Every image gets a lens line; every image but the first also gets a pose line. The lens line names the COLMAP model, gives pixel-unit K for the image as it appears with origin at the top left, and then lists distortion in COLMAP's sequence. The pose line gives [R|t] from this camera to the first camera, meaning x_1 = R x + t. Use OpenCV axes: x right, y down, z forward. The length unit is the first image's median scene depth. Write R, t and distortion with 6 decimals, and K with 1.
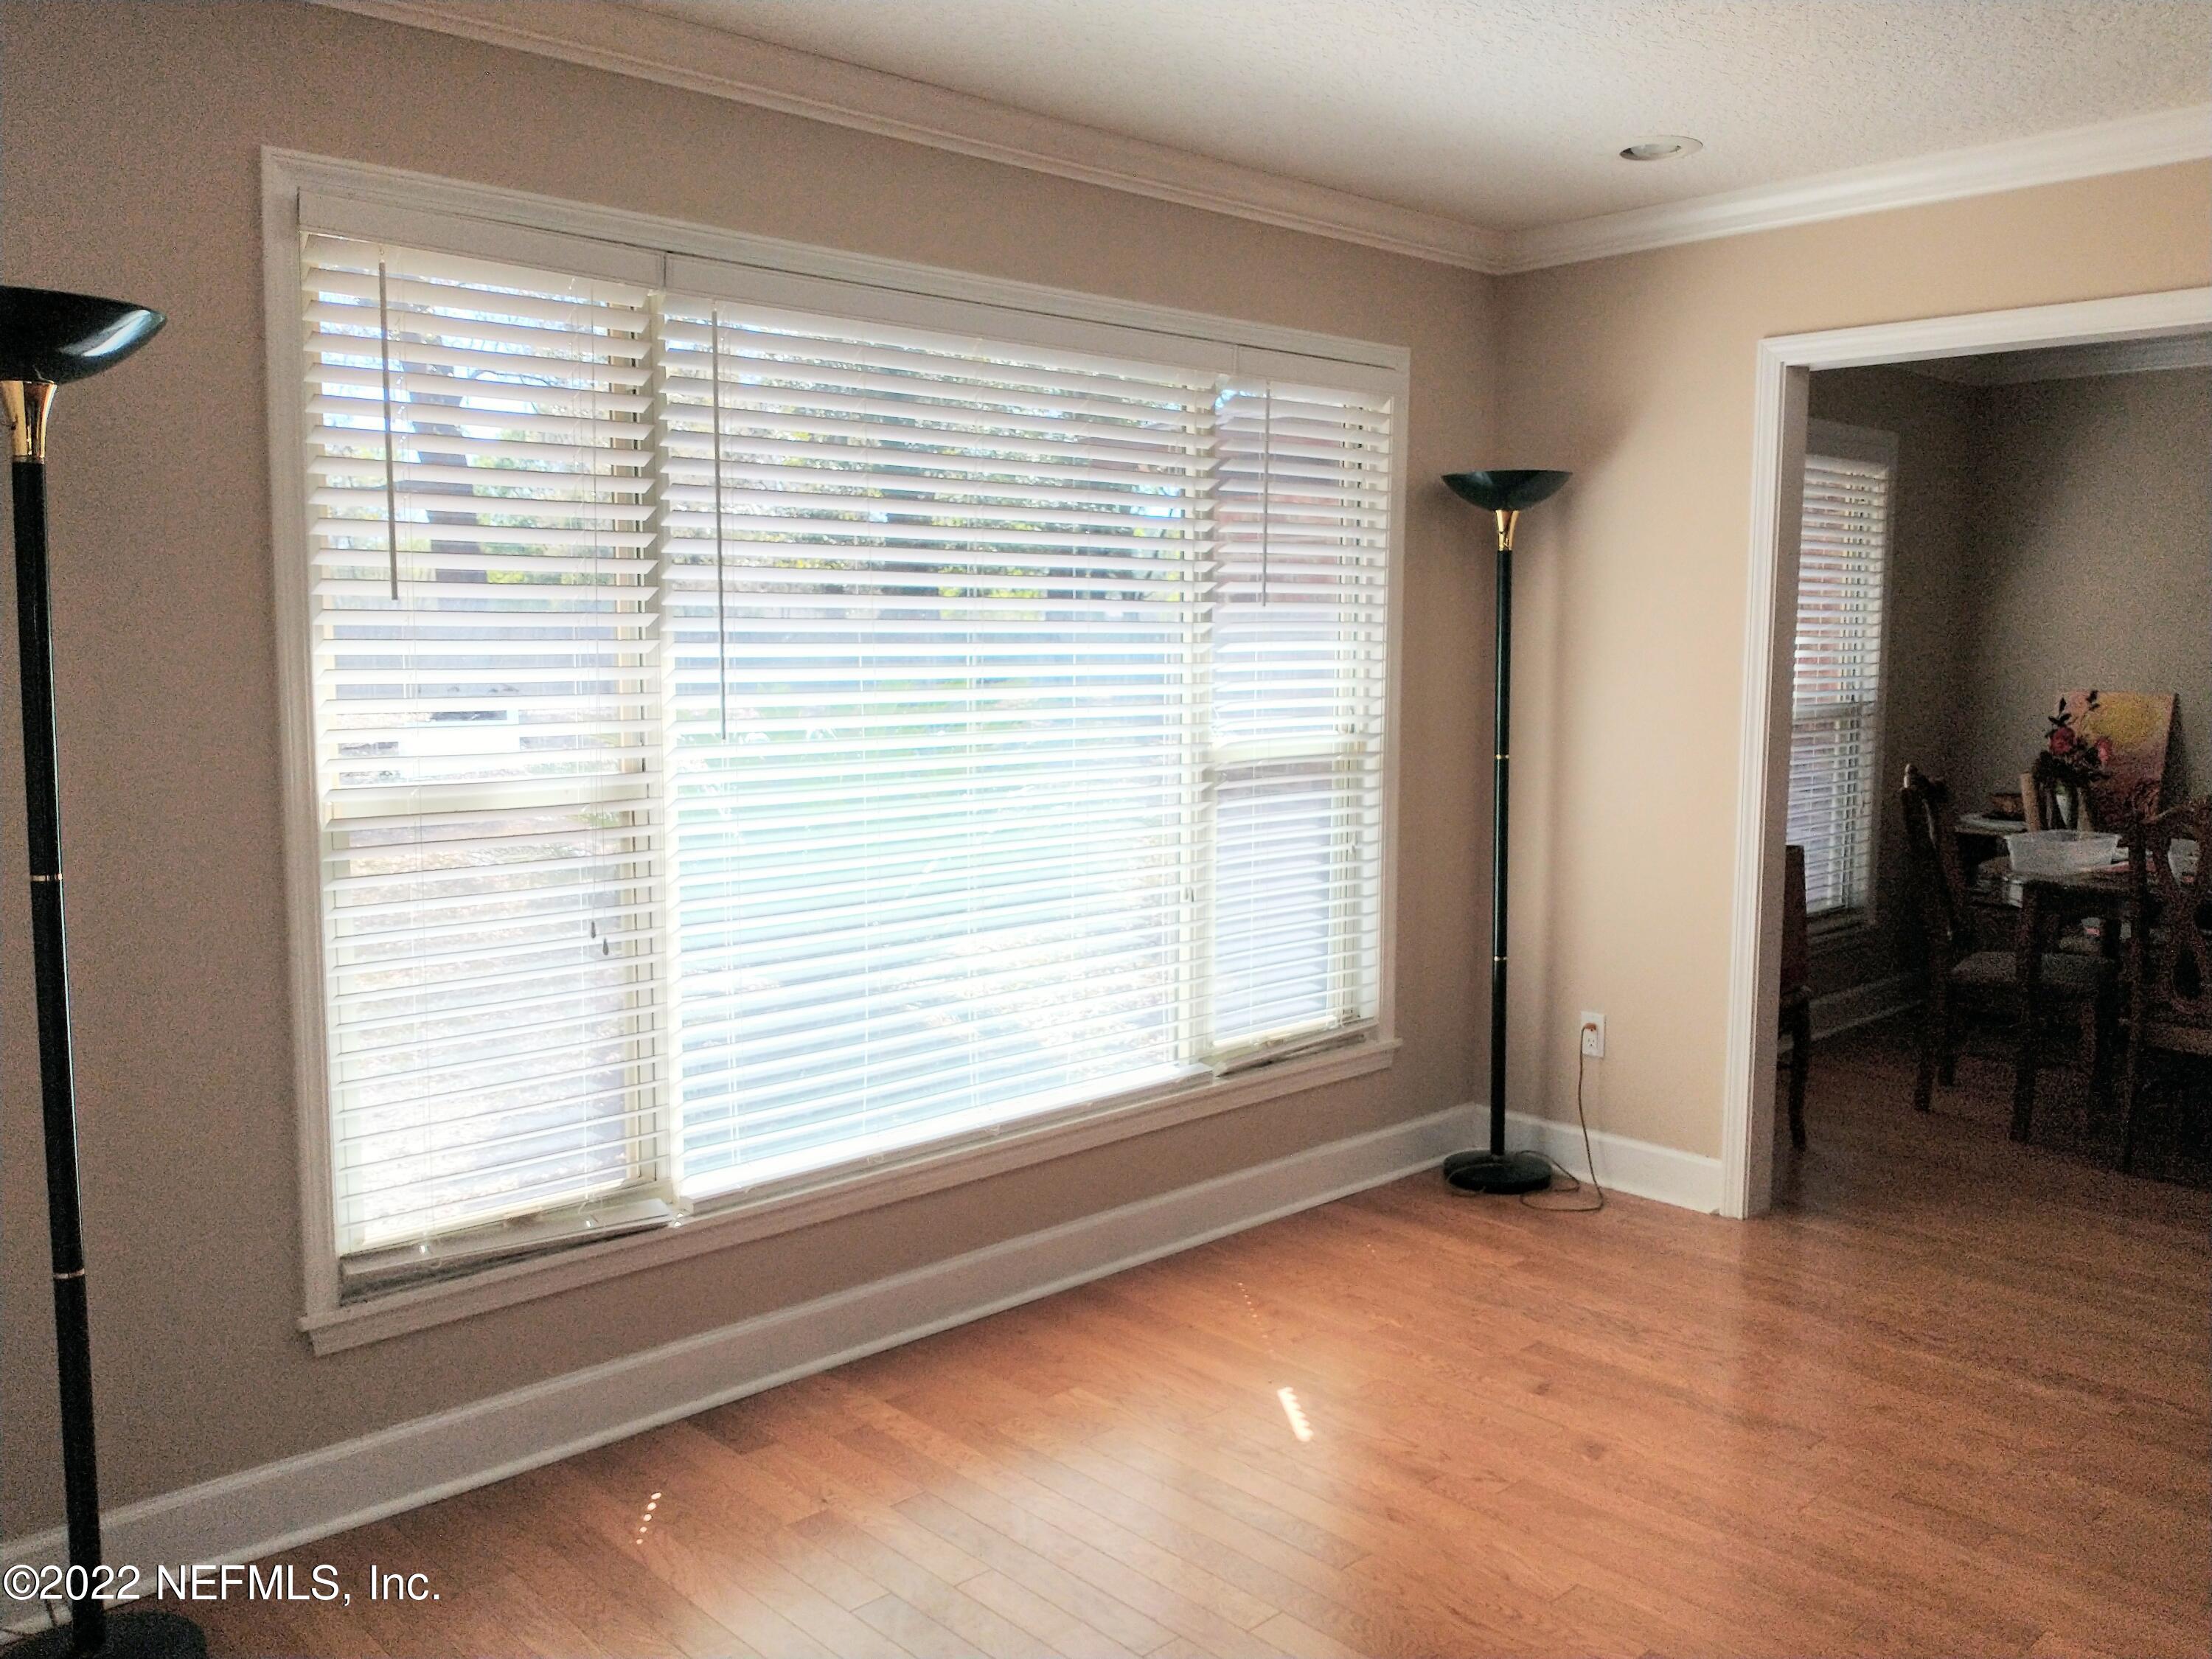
lens RADIAL K [[1779.1, 0, 1095.9], [0, 1779.1, 829.0], [0, 0, 1]] dist [0.047761, -0.105113]
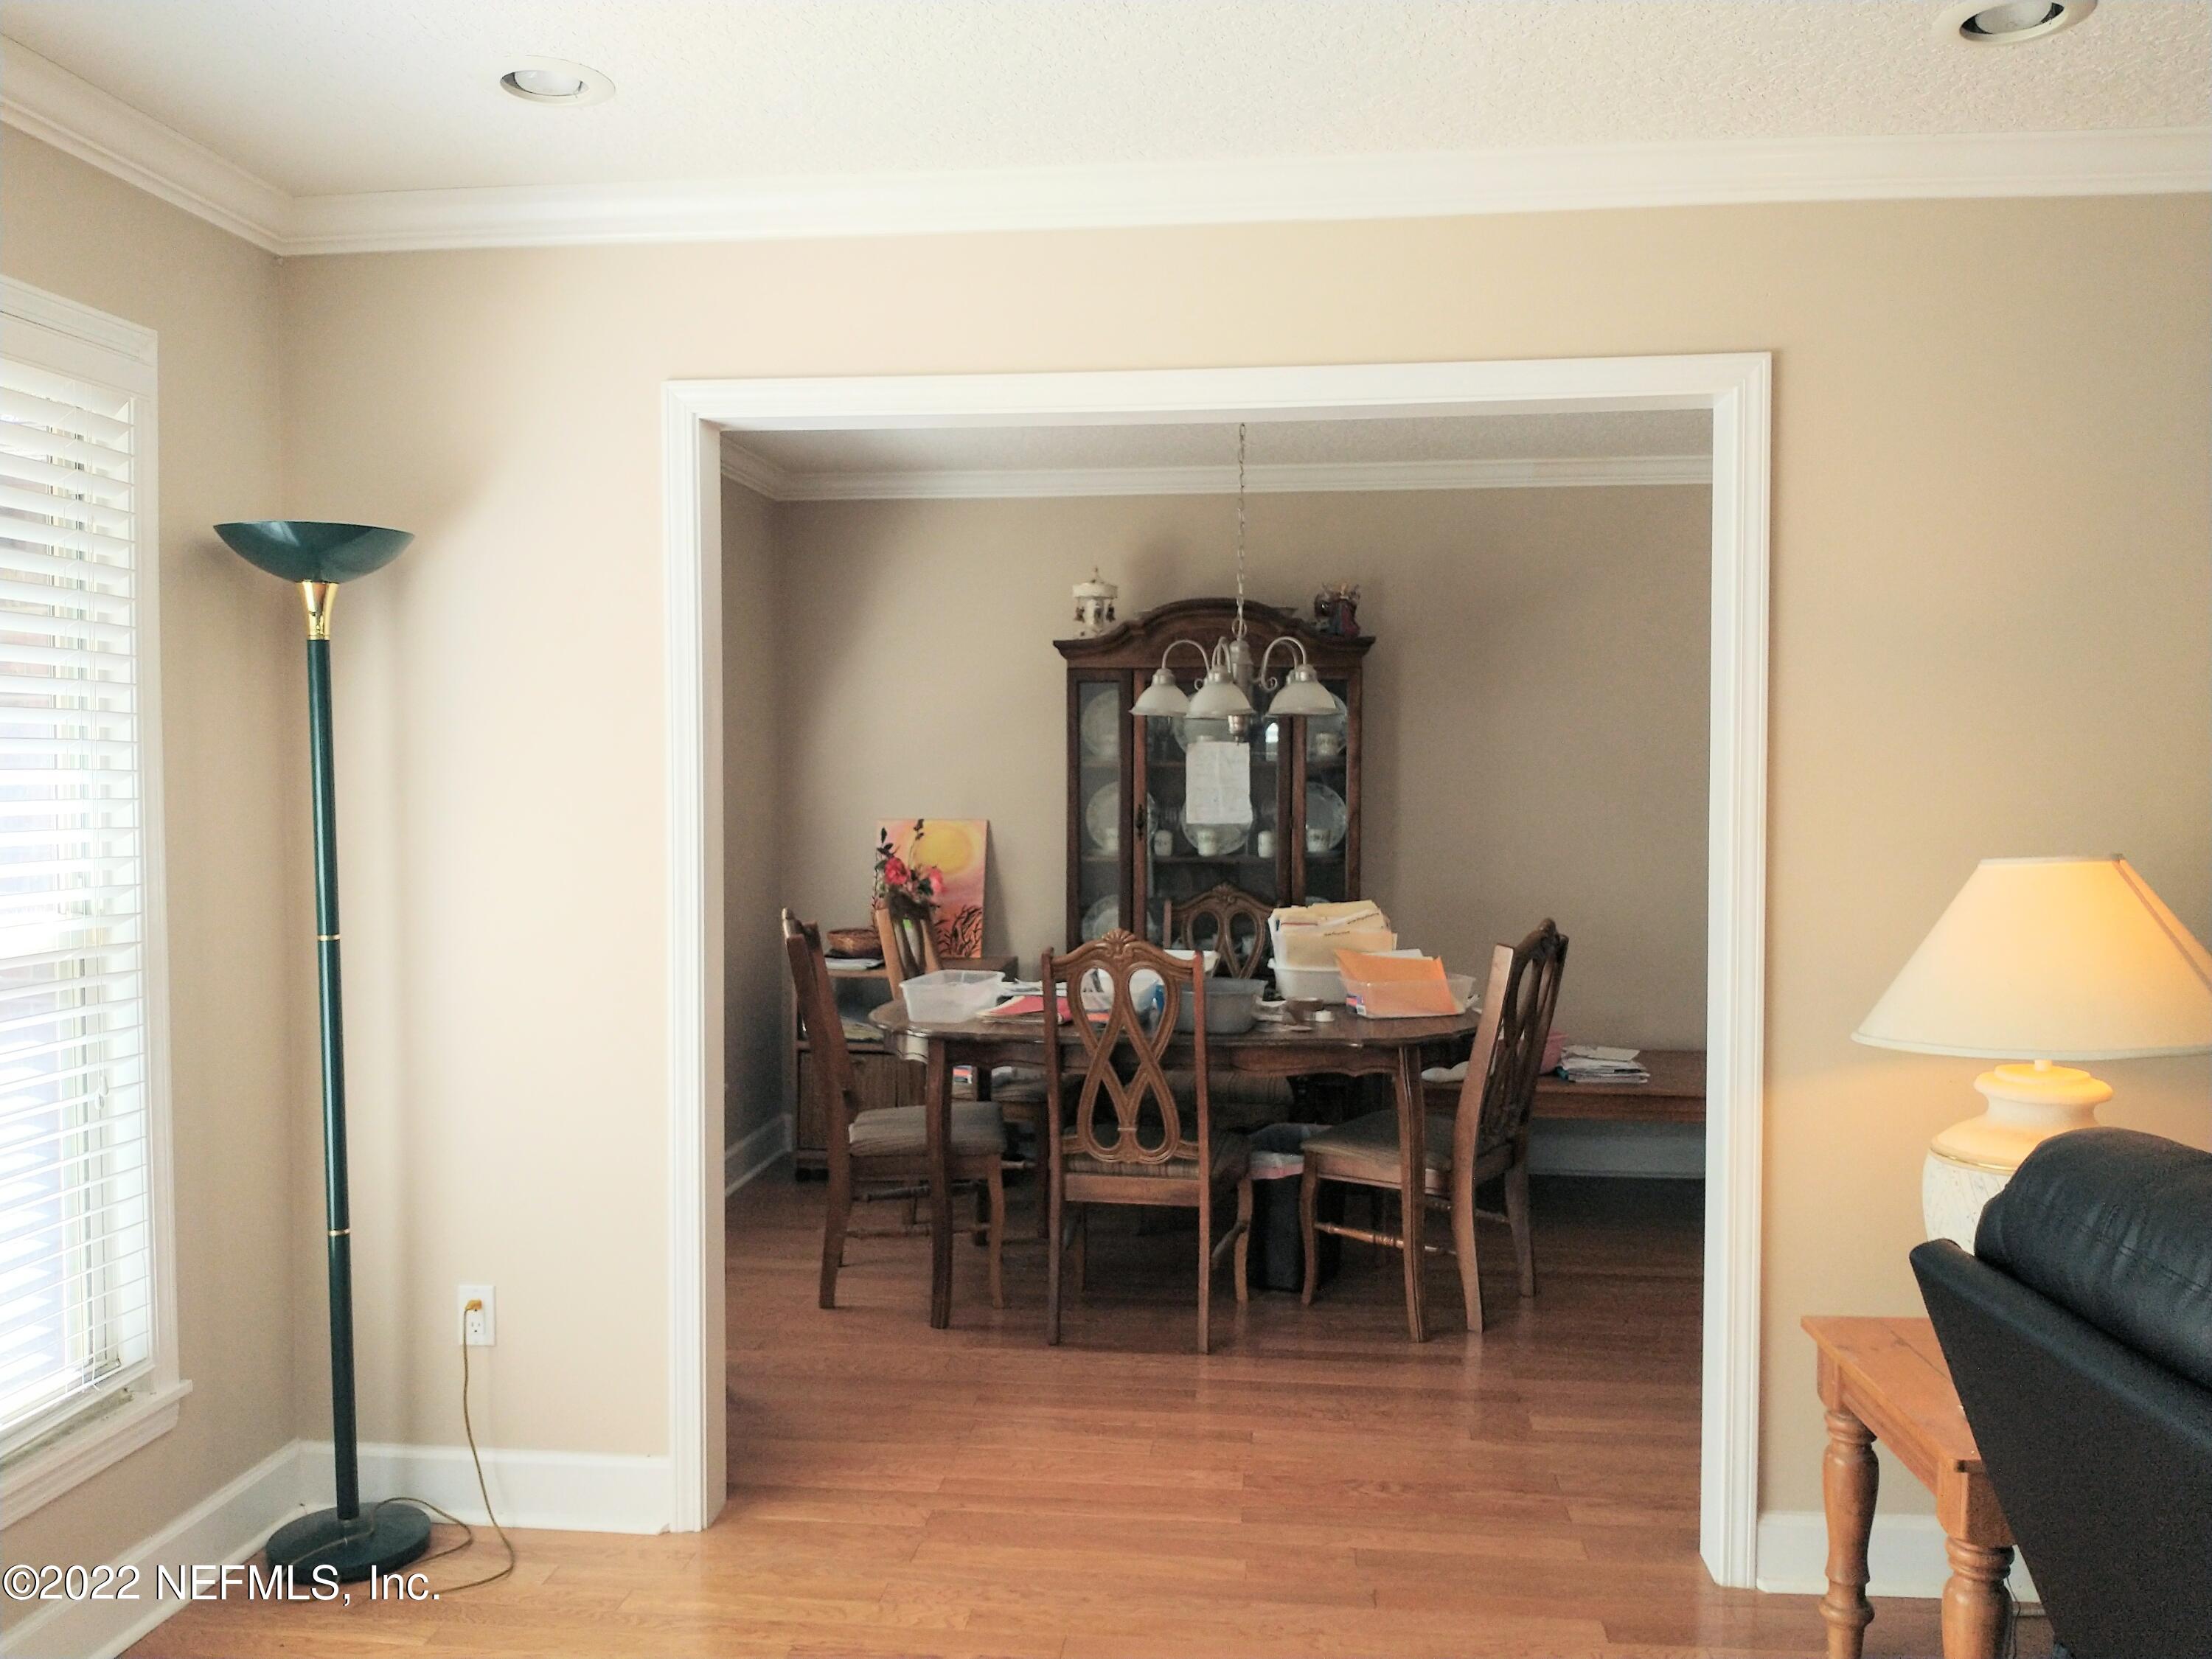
lens RADIAL K [[1779.1, 0, 1098.7], [0, 1779.1, 832.6], [0, 0, 1]] dist [0.047761, -0.105113]
pose [[0.761169, -0.027271, 0.647980, 0.007920], [0.073361, 0.996324, -0.044244, -0.028429], [-0.644391, 0.081213, 0.760371, 0.283052]]
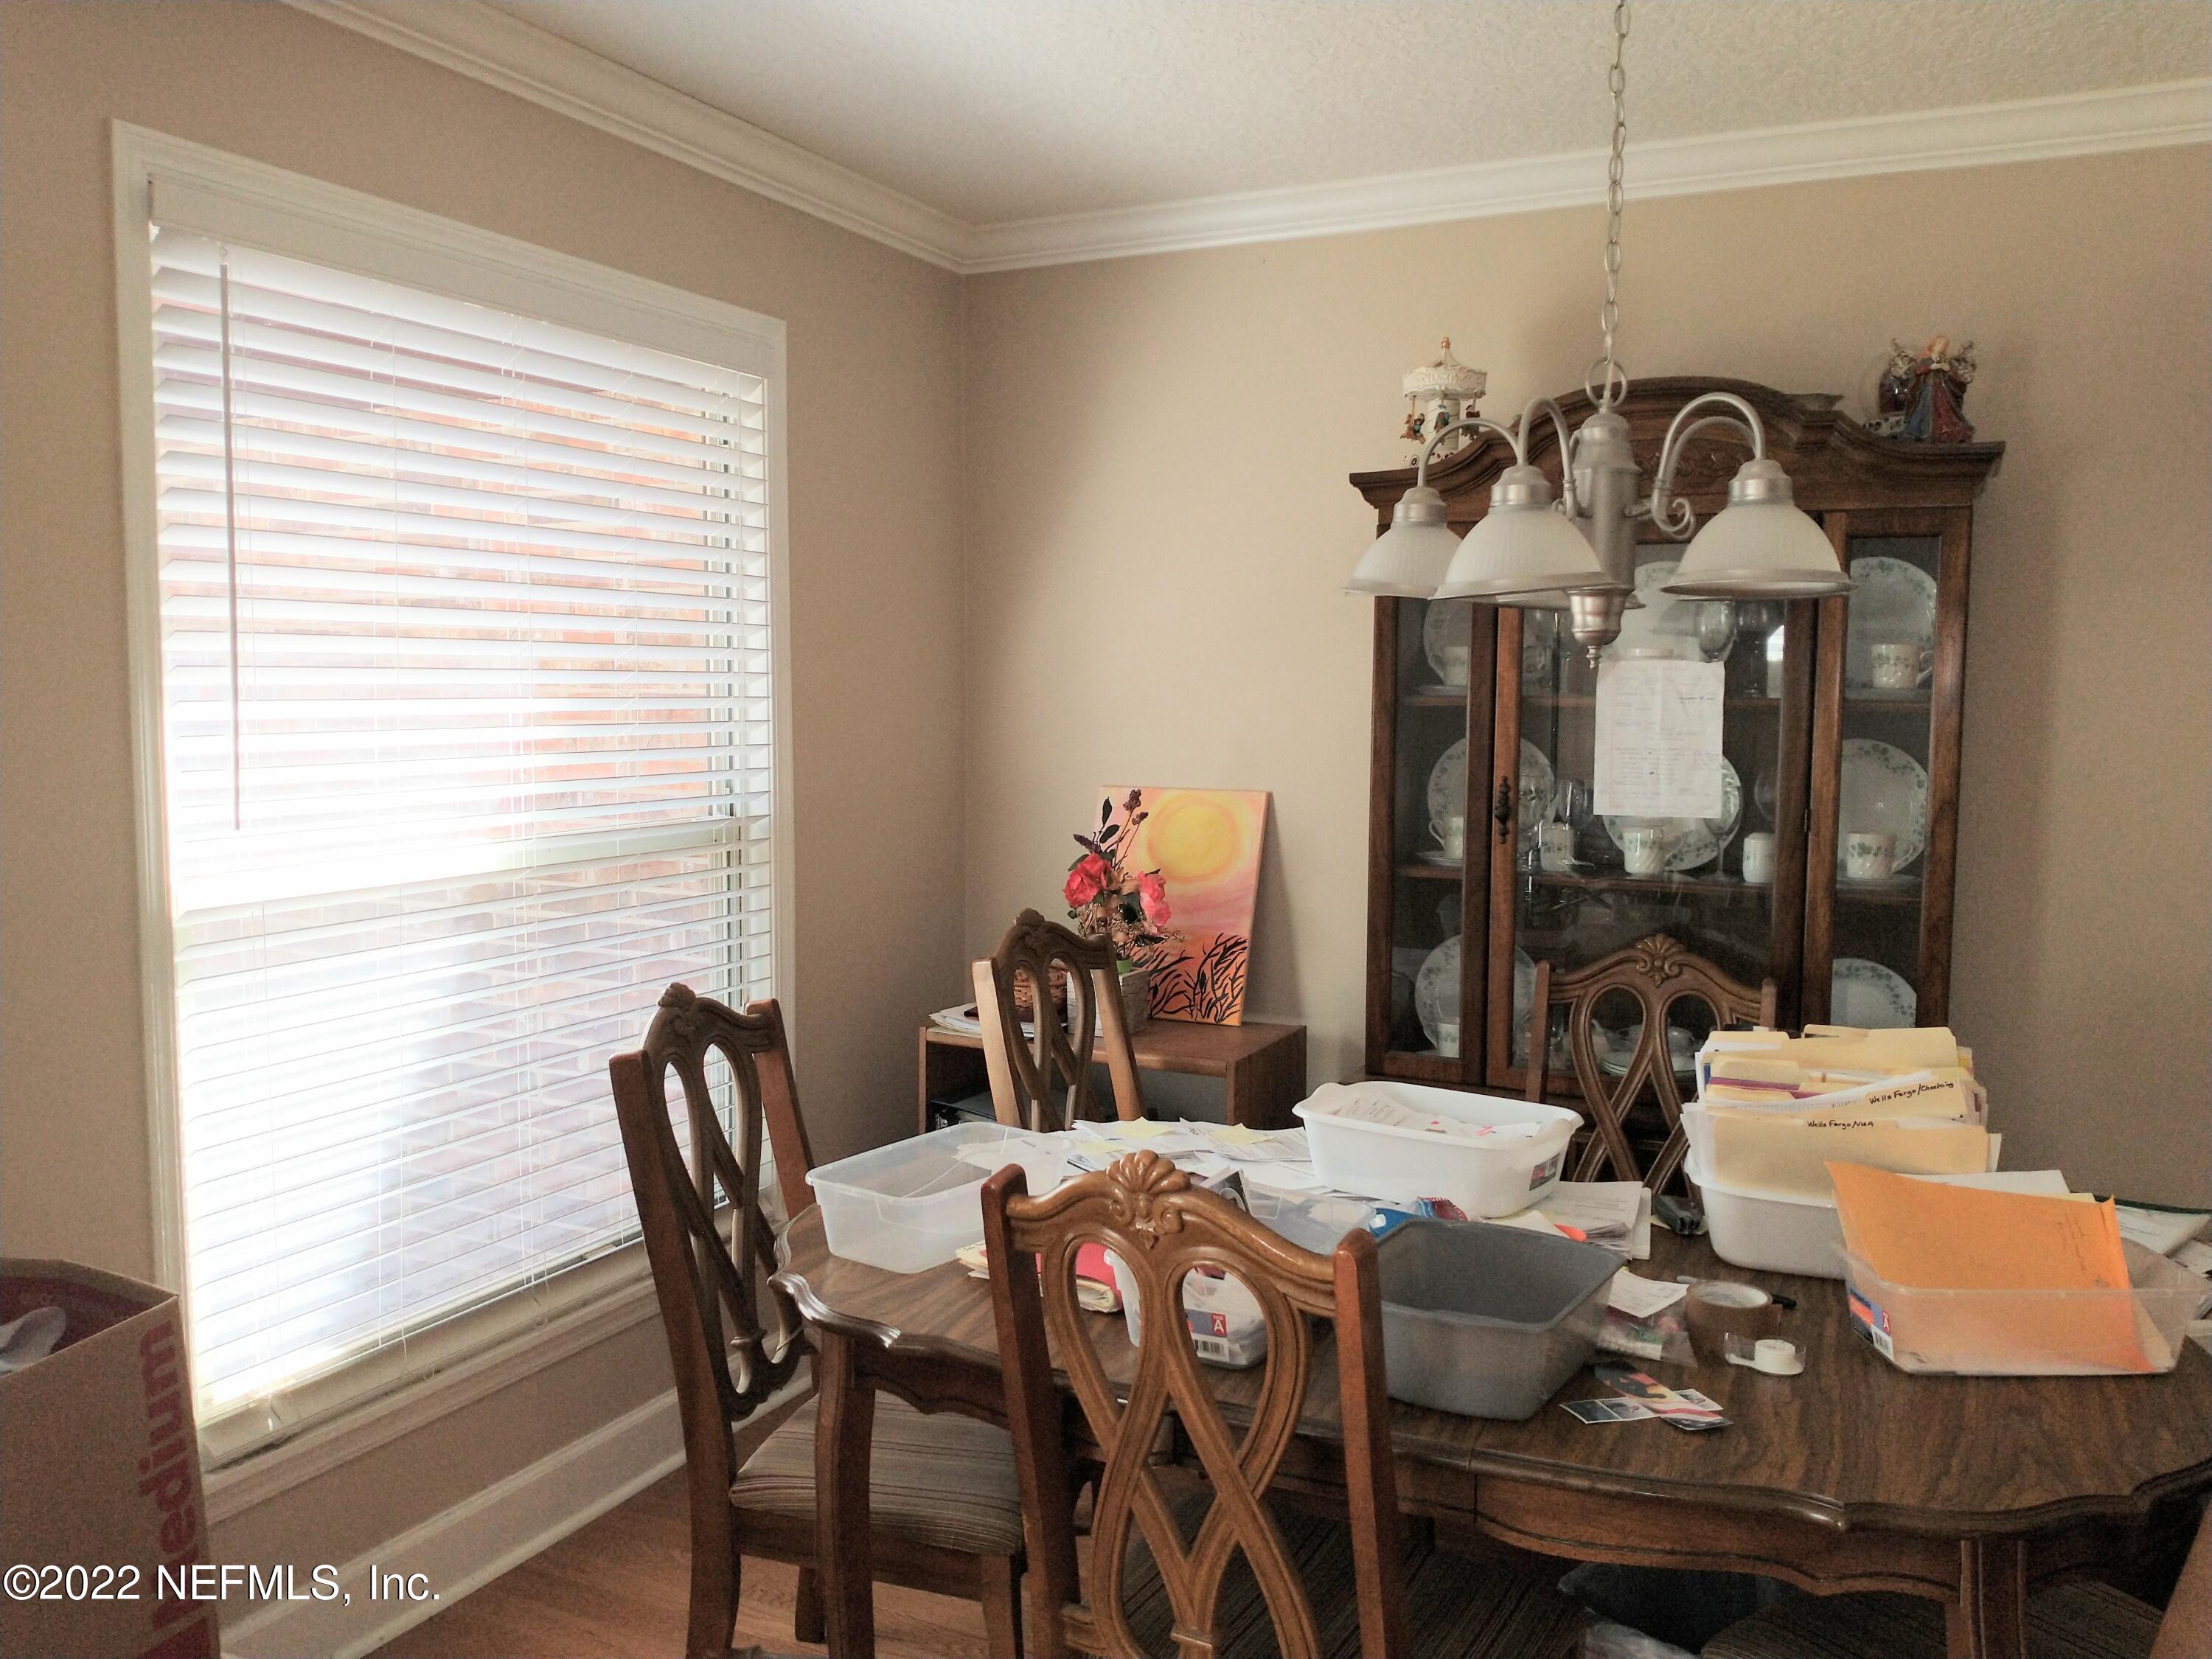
lens RADIAL K [[1779.1, 0, 1103.2], [0, 1779.1, 821.3], [0, 0, 1]] dist [0.047761, -0.105113]
pose [[0.934773, -0.020770, 0.354638, 0.482584], [0.031234, 0.999229, -0.023805, -0.075312], [-0.353870, 0.033329, 0.934701, 0.656584]]
